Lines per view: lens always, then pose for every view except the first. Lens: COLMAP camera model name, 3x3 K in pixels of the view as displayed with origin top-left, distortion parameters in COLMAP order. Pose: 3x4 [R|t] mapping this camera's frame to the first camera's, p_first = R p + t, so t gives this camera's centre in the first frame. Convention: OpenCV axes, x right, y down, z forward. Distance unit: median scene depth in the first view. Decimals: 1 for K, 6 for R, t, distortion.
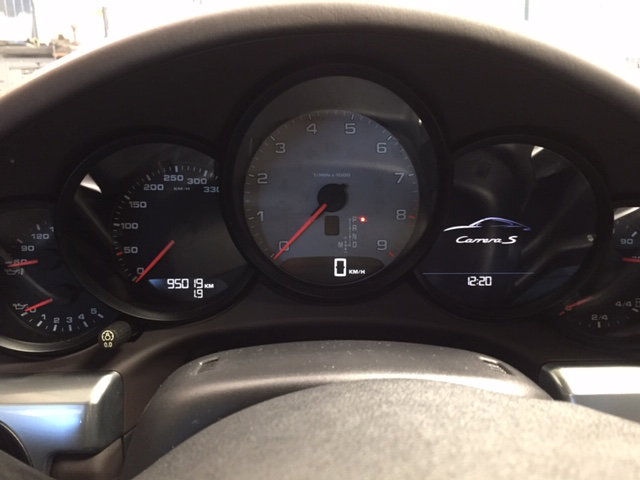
lens RADIAL K [[547.4, 0, 321.8], [0, 547.4, 239.5], [0, 0, 1]] dist [0.052911, -0.069785]
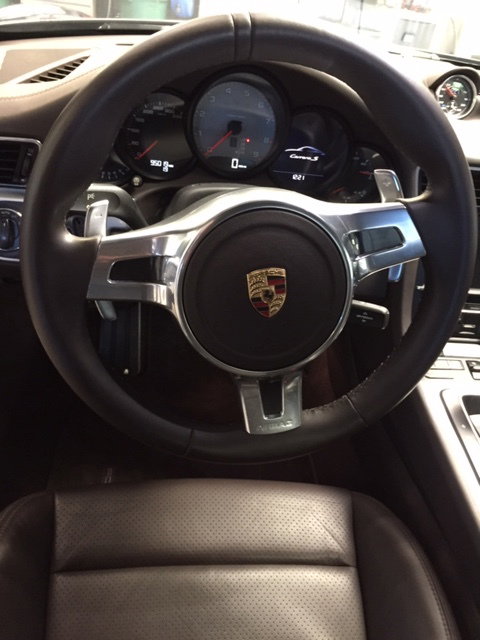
lens RADIAL K [[547.4, 0, 240.4], [0, 547.4, 319.3], [0, 0, 1]] dist [0.052911, -0.069785]
pose [[0.986914, 0.066601, 0.146851, -0.216023], [-0.103168, 0.960719, 0.257634, 0.080746], [-0.123924, -0.269413, 0.955018, -1.181036]]
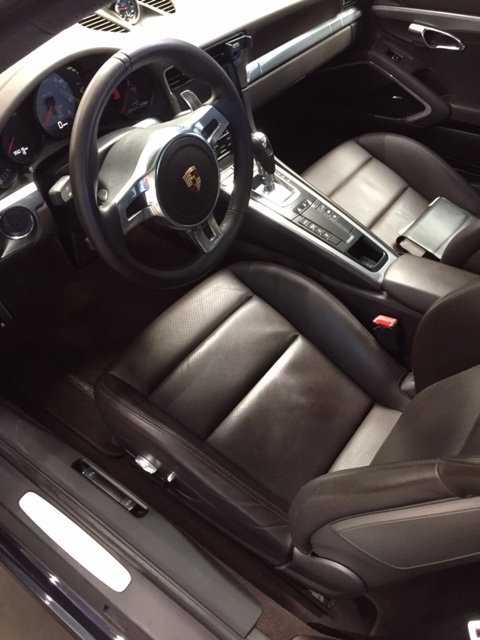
lens RADIAL K [[547.4, 0, 240.1], [0, 547.4, 319.5], [0, 0, 1]] dist [0.052911, -0.069785]
pose [[0.605875, -0.571964, 0.552967, -1.666603], [0.260337, 0.799339, 0.541555, -0.483200], [-0.751758, -0.184157, 0.633203, -1.869751]]
